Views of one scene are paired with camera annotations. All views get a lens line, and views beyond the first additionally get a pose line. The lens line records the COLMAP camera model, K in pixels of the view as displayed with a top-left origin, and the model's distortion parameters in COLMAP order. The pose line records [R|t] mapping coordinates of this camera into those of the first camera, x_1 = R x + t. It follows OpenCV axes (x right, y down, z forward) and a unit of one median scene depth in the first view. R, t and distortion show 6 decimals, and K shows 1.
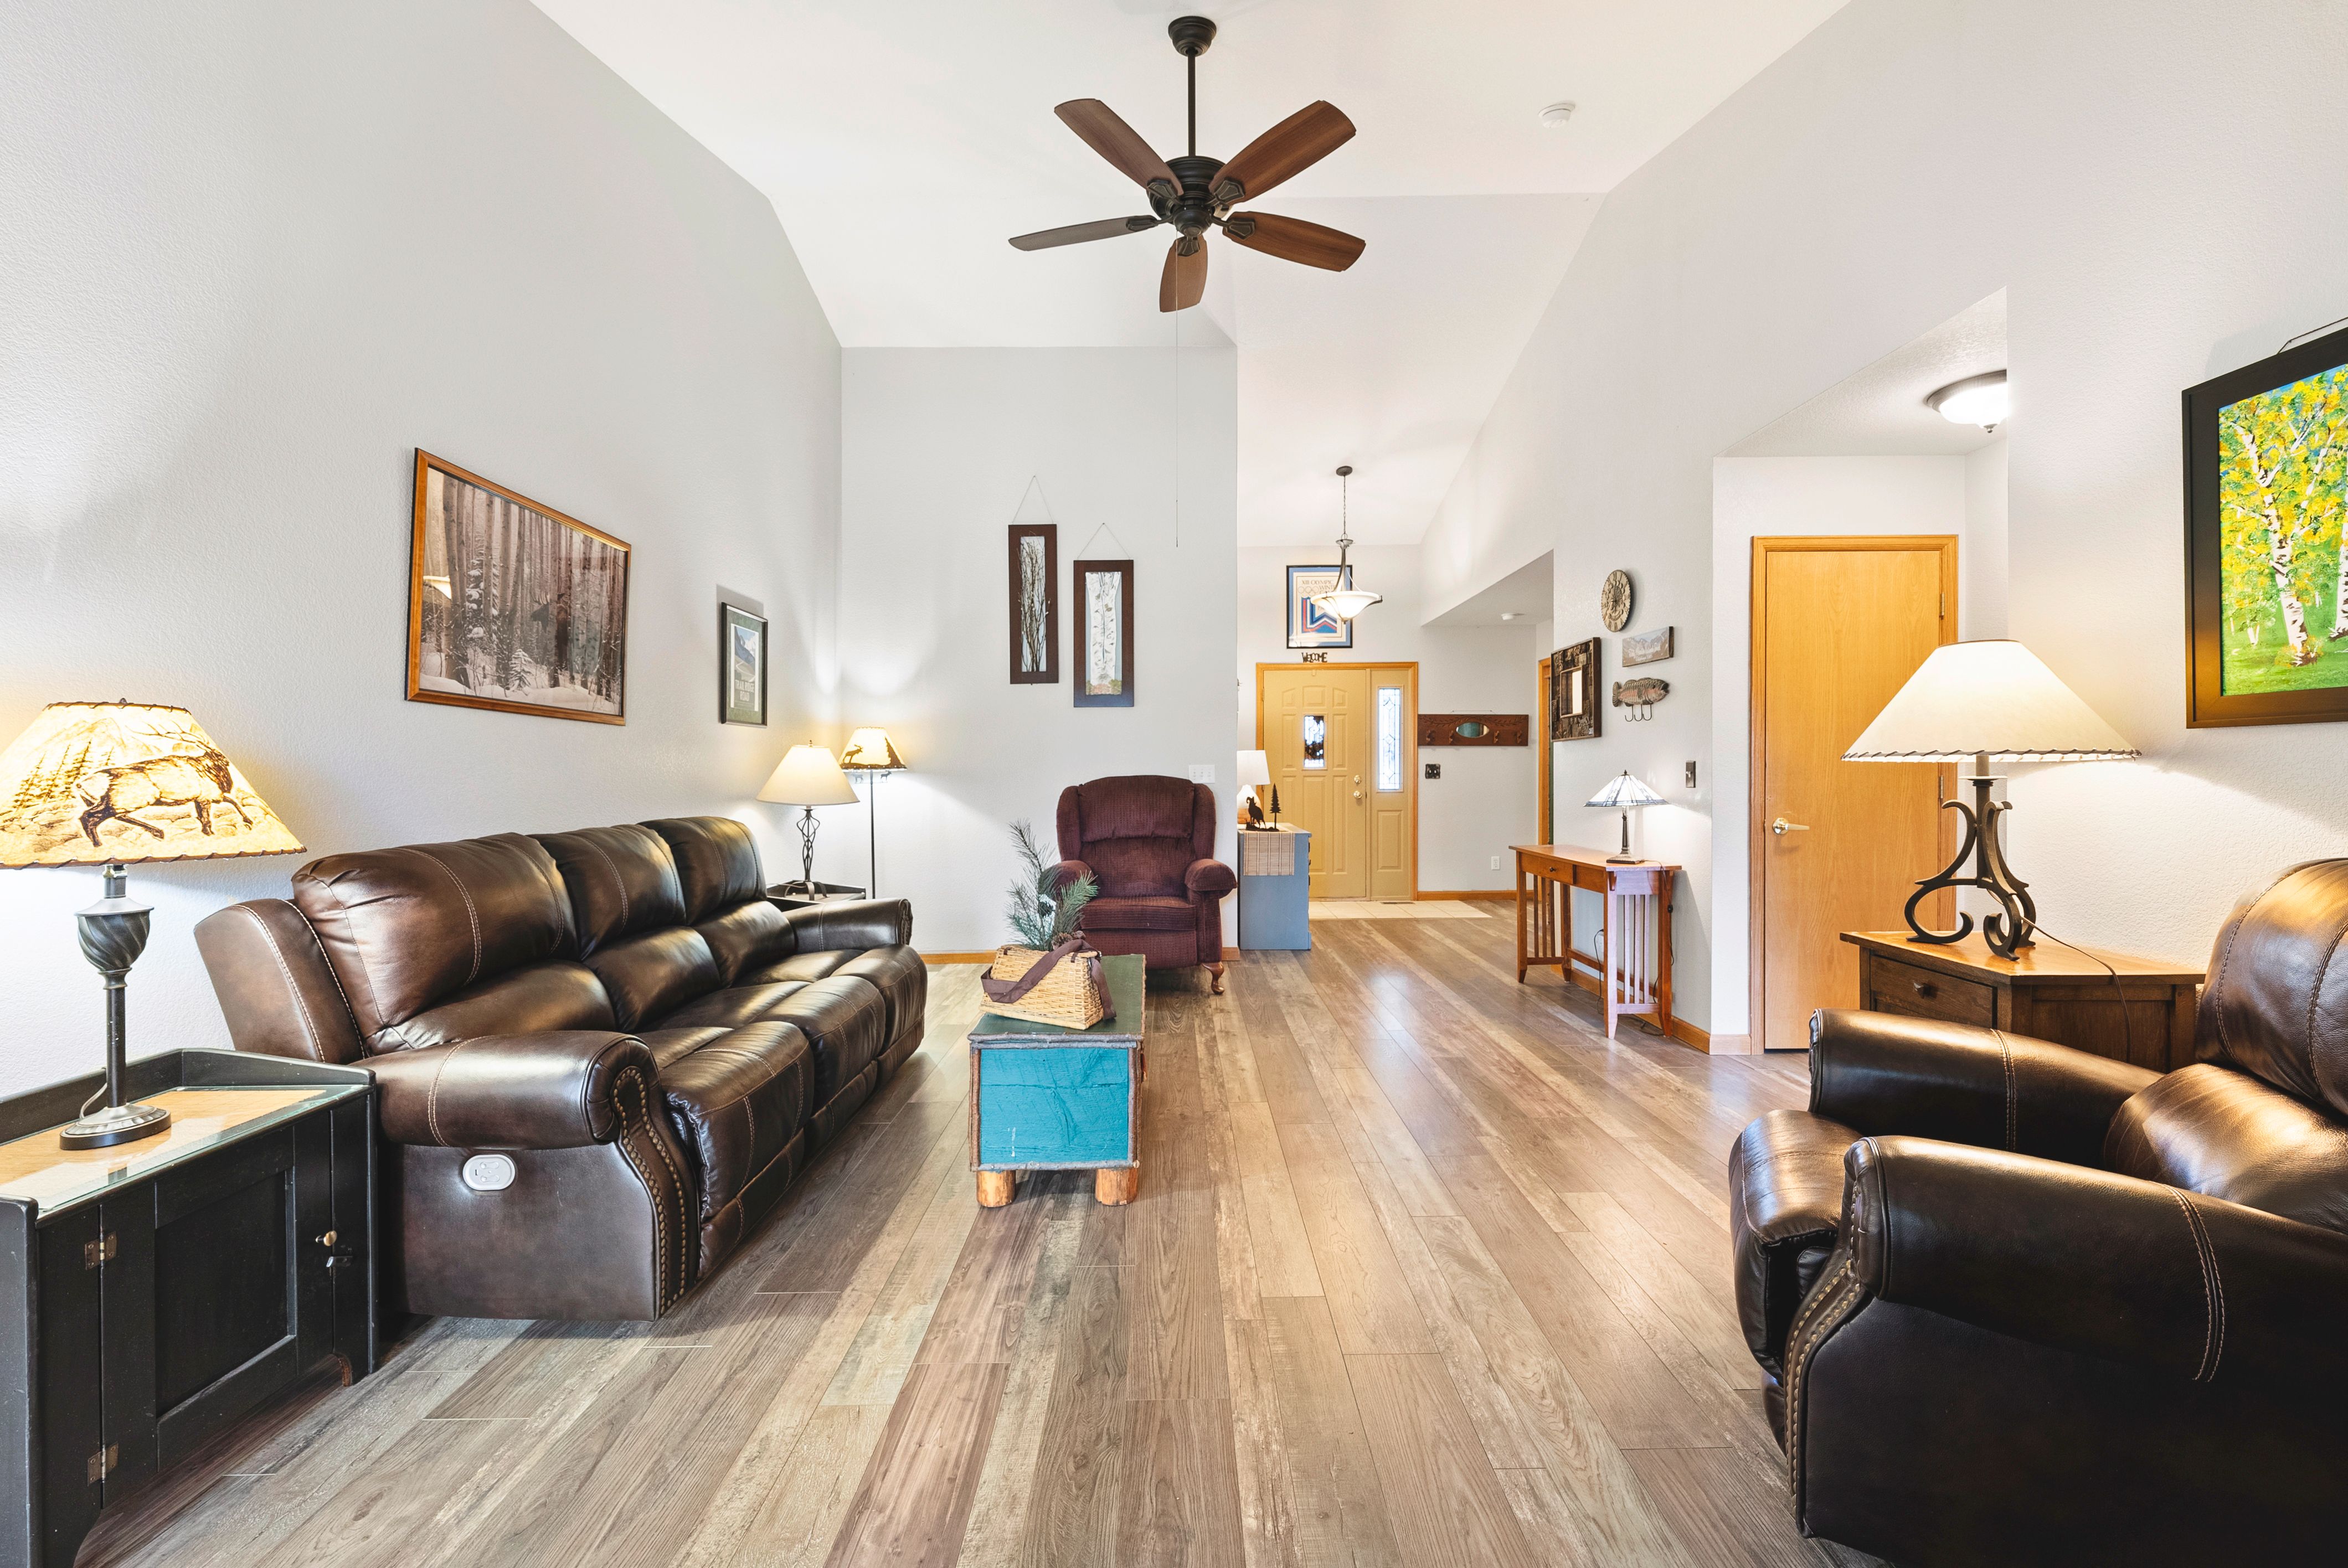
lens RADIAL K [[949.6, 0, 1180.6], [0, 949.6, 777.0], [0, 0, 1]] dist [0.001528, 0.000037]
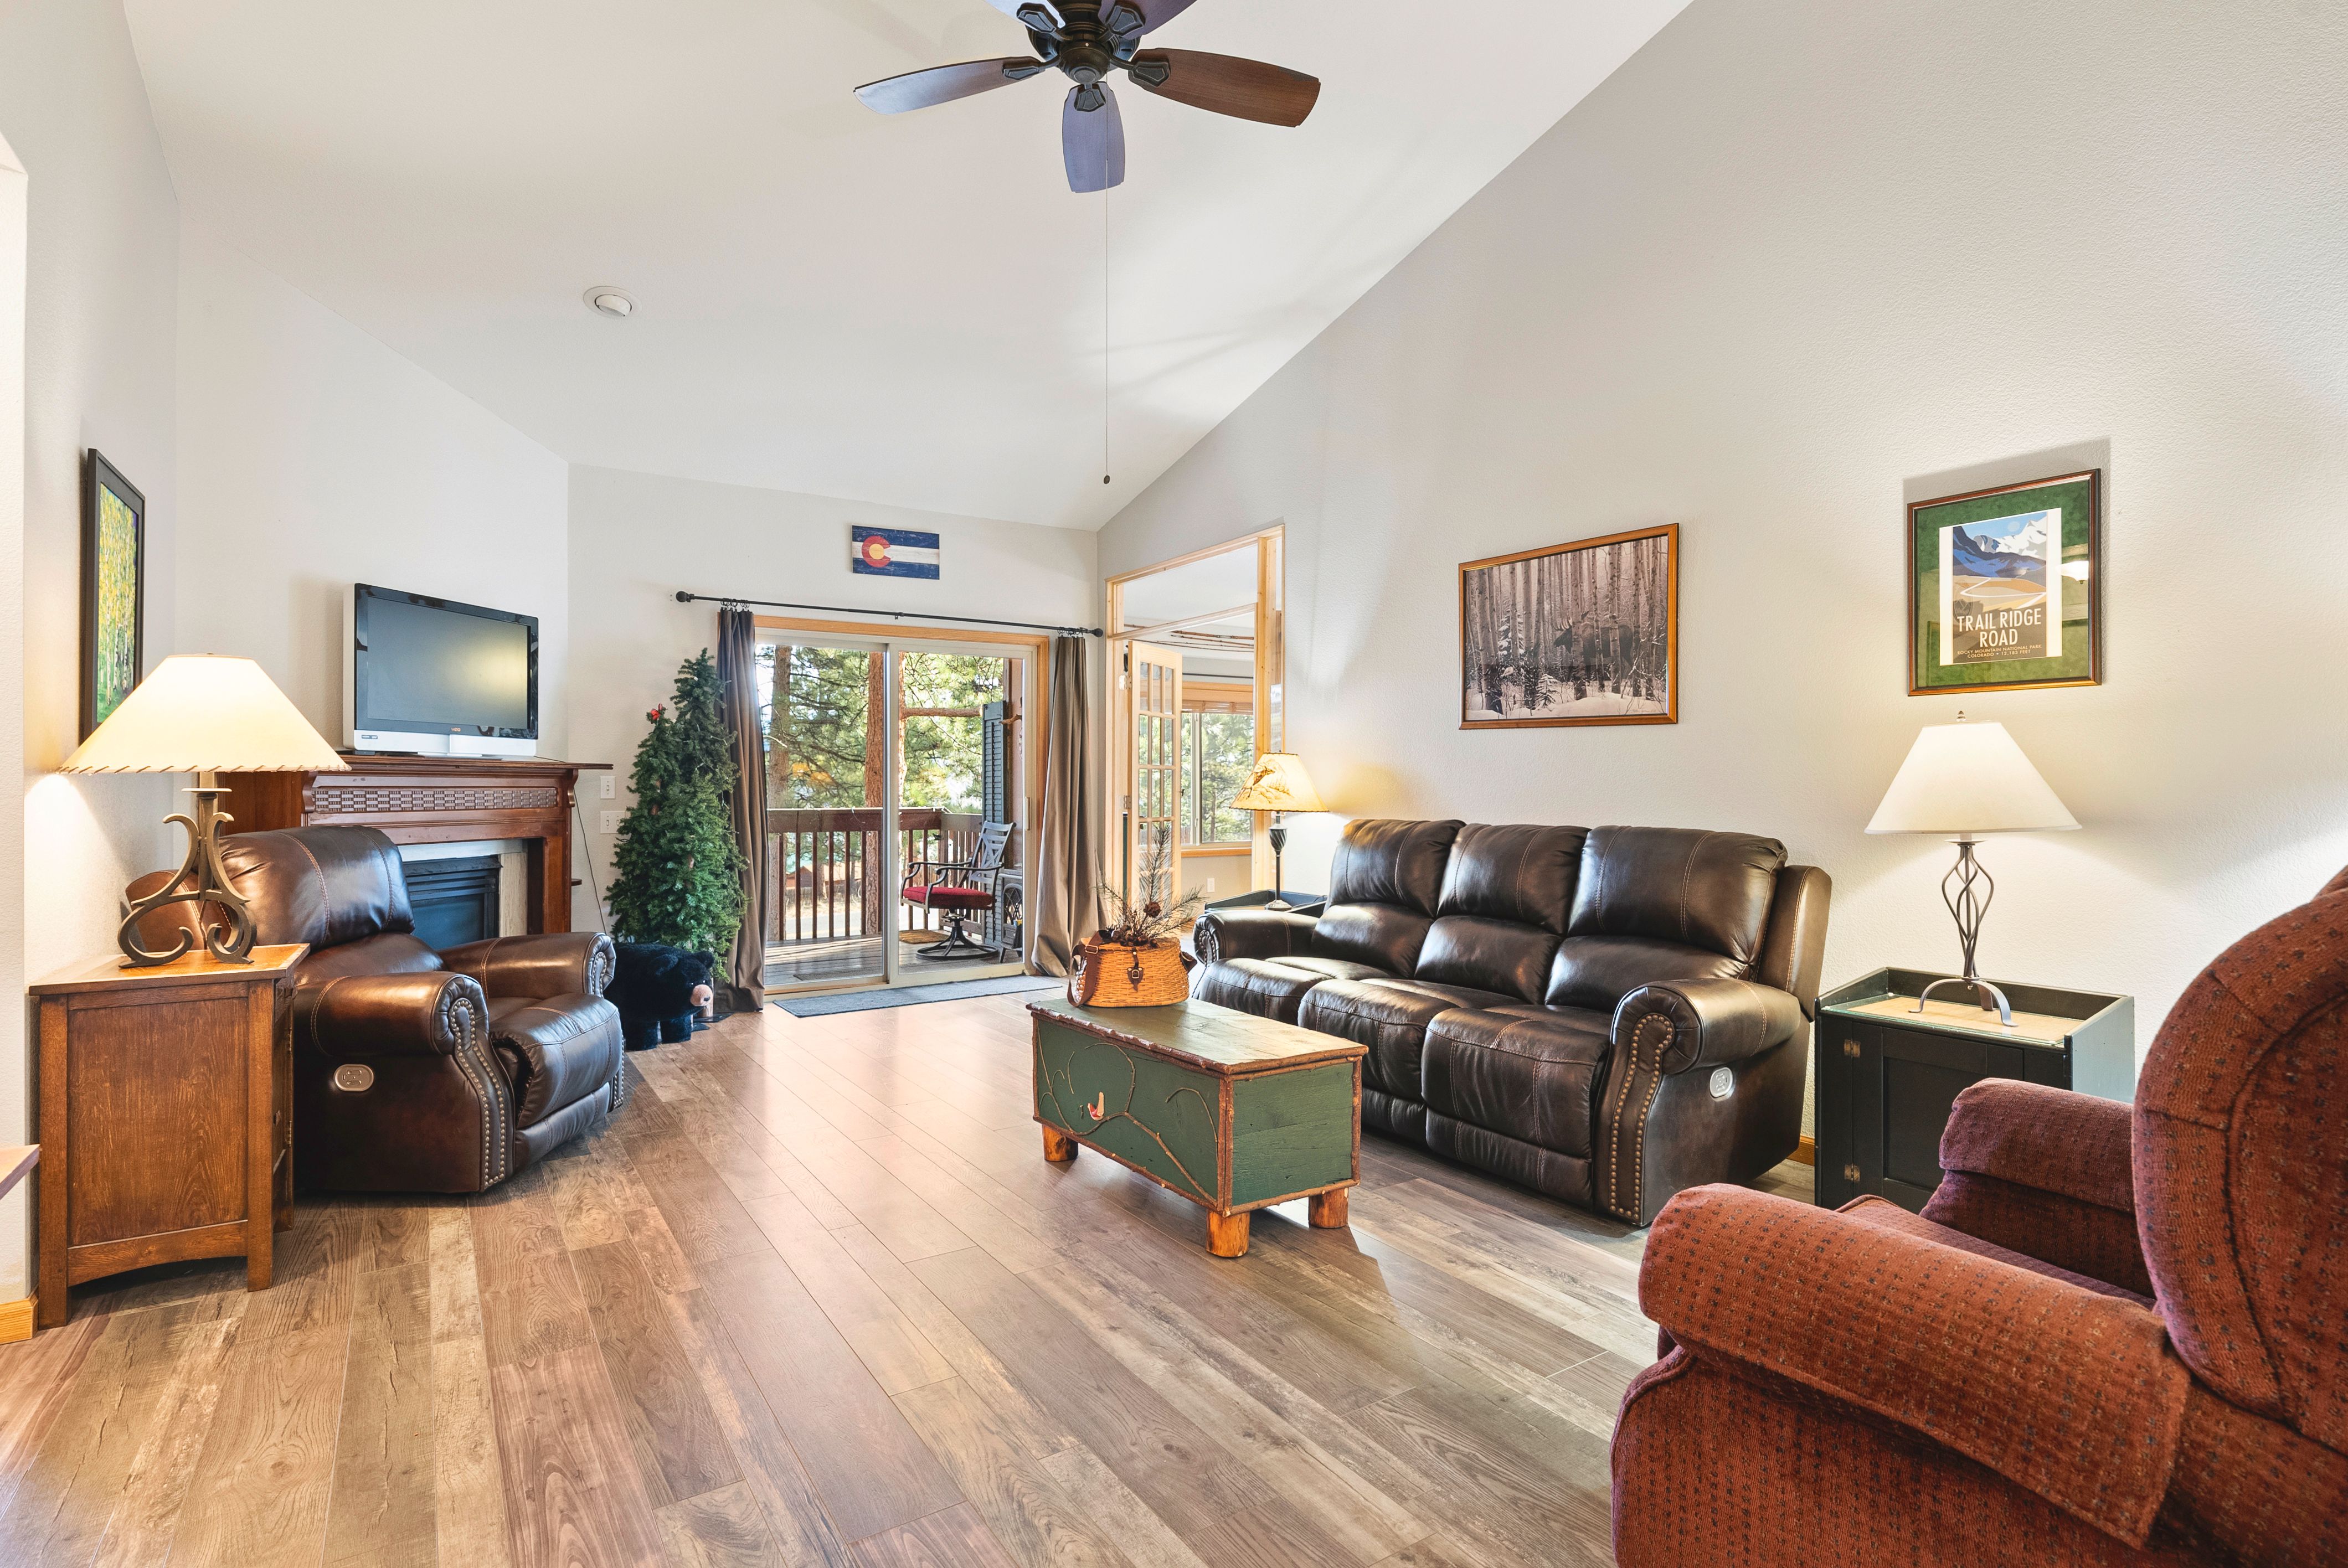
lens RADIAL K [[1113.6, 0, 1184.6], [0, 1113.6, 777.0], [0, 0, 1]] dist [0.011135, 0.000038]
pose [[-0.835870, 0.009266, -0.548848, 0.458836], [0.008411, 0.999956, 0.004072, -0.012456], [0.548862, -0.001212, -0.835912, 1.881428]]
